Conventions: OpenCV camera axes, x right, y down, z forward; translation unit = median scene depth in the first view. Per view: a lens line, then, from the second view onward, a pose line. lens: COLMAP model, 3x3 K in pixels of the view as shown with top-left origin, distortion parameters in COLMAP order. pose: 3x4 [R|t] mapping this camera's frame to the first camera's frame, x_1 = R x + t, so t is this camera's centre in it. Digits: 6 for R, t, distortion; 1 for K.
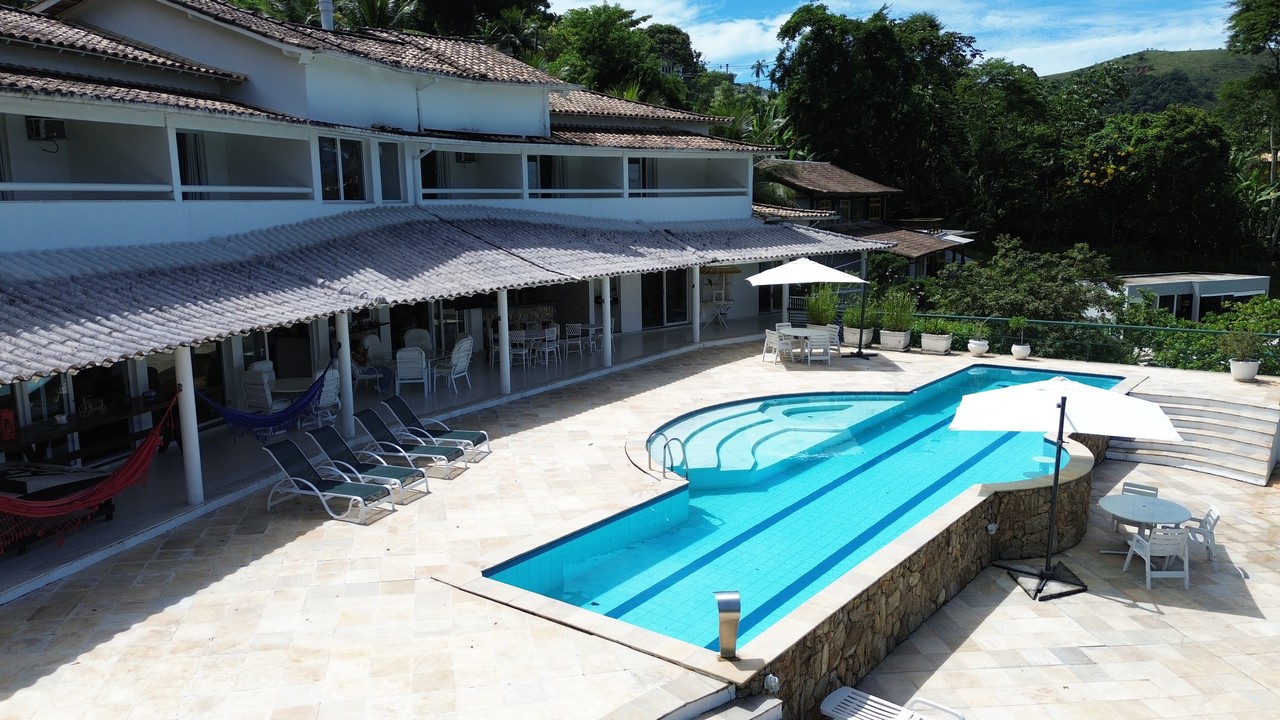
lens RADIAL K [[970.7, 0, 635.9], [0, 970.7, 357.2], [0, 0, 1]] dist [0.084602, -0.093202]
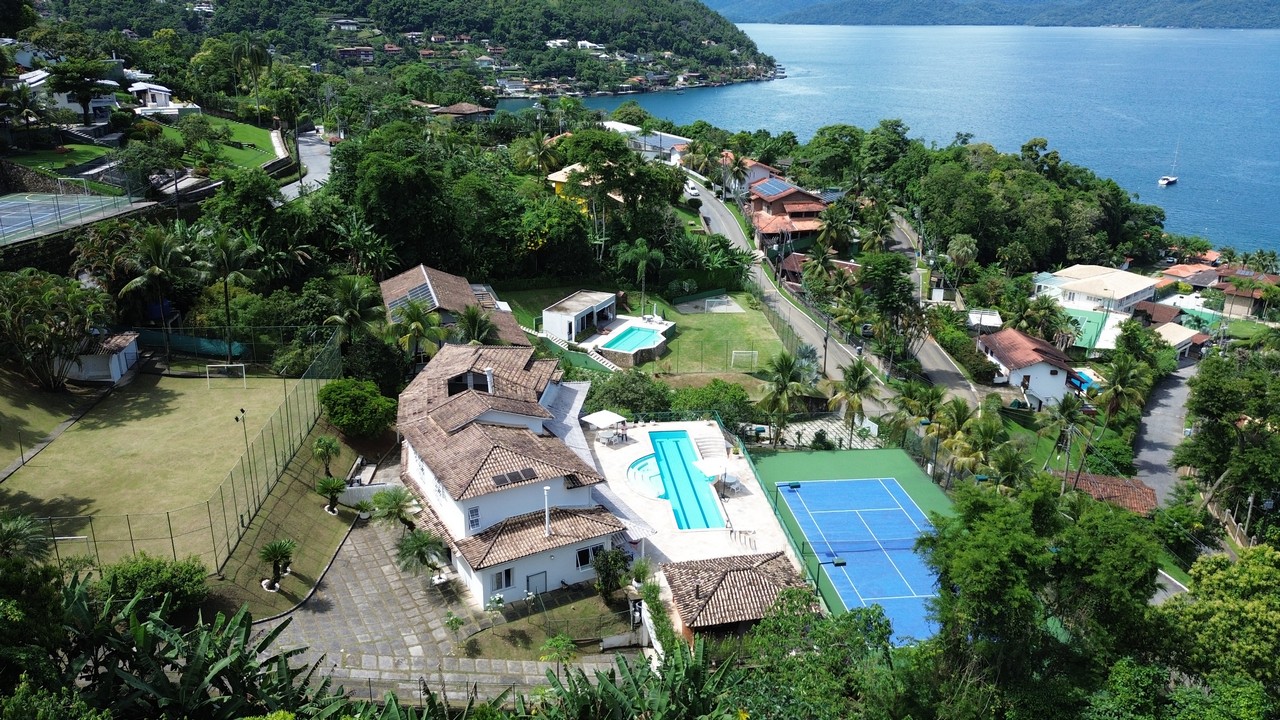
lens RADIAL K [[970.7, 0, 635.9], [0, 970.7, 357.2], [0, 0, 1]] dist [0.084602, -0.093202]
pose [[0.716795, -0.216656, 0.662771, -0.697379], [0.093912, 0.971840, 0.216121, -0.364077], [-0.690931, -0.092672, 0.716956, -0.518643]]
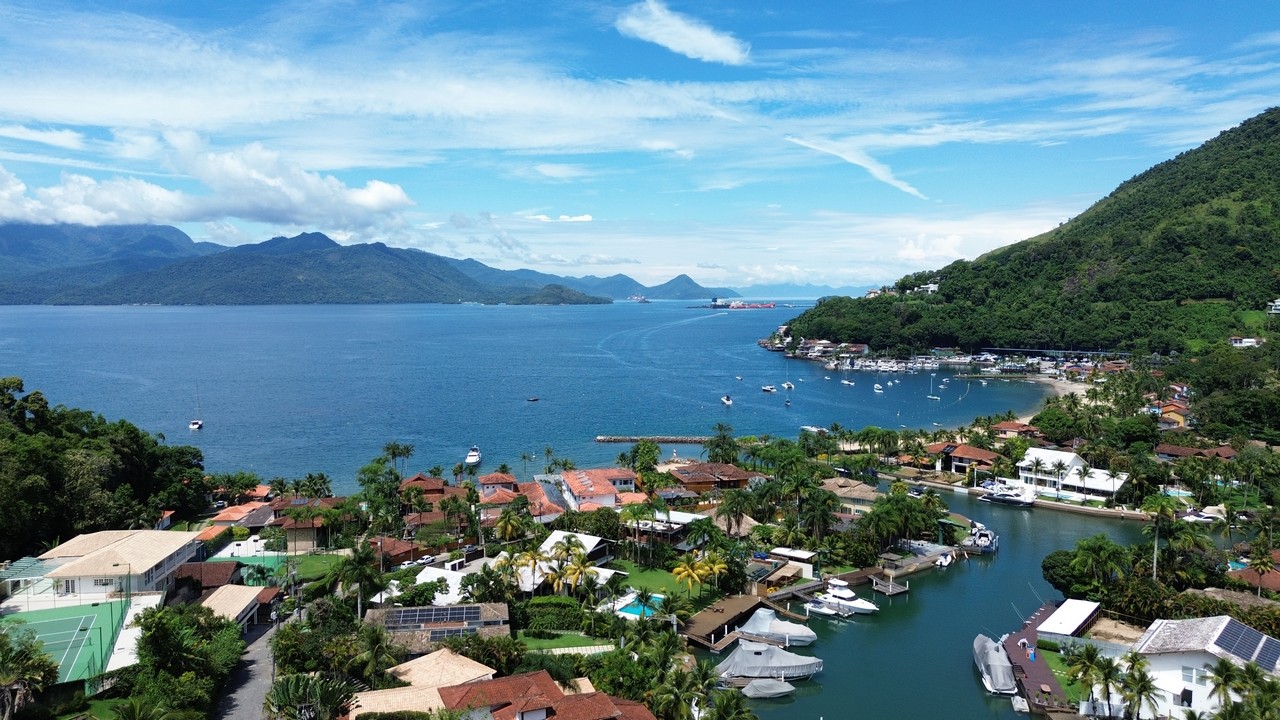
lens RADIAL K [[918.2, 0, 640.0], [0, 918.2, 360.0], [0, 0, 1]] dist [0.056305, -0.053626]
pose [[-0.126038, -0.061219, 0.990135, 0.420930], [0.161700, 0.983478, 0.081391, -0.165263], [-0.978758, 0.170363, -0.114057, -0.214271]]
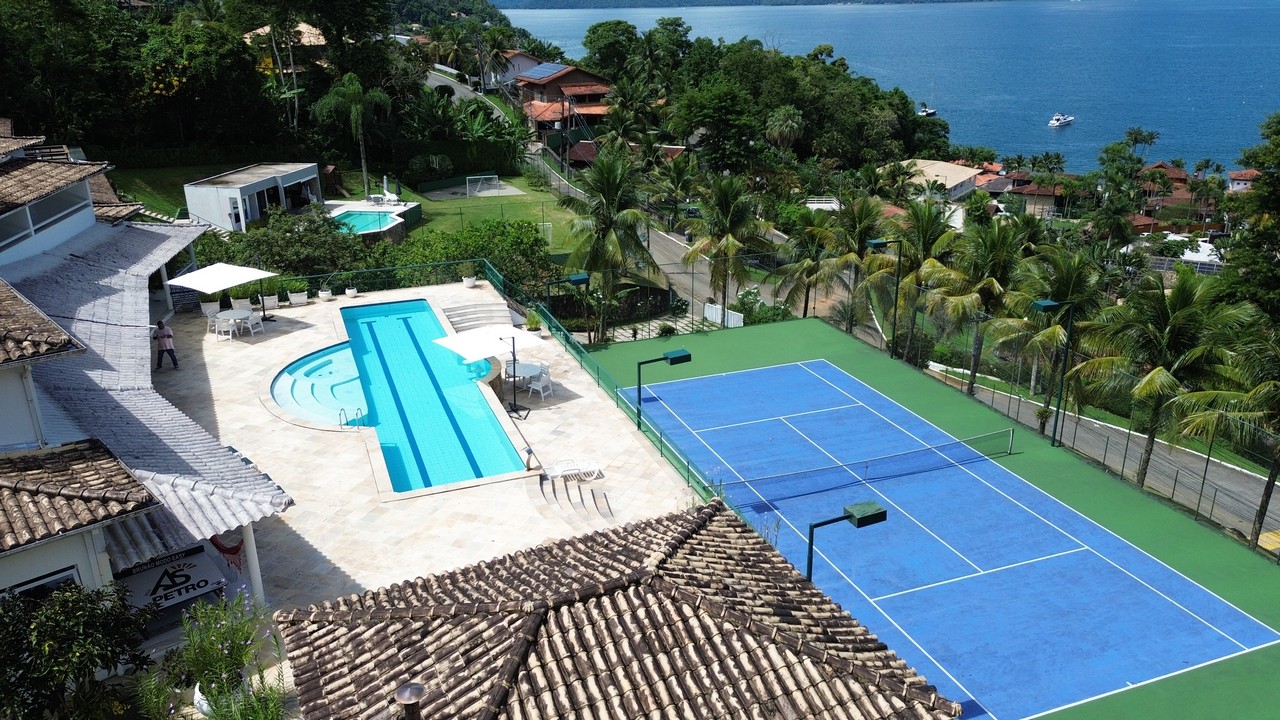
lens RADIAL K [[970.7, 0, 635.9], [0, 970.7, 357.2], [0, 0, 1]] dist [0.084602, -0.093202]
pose [[0.531606, -0.289913, 0.795830, -0.257588], [0.145208, 0.956880, 0.251585, -0.091797], [-0.834452, -0.018183, 0.550781, -0.111311]]
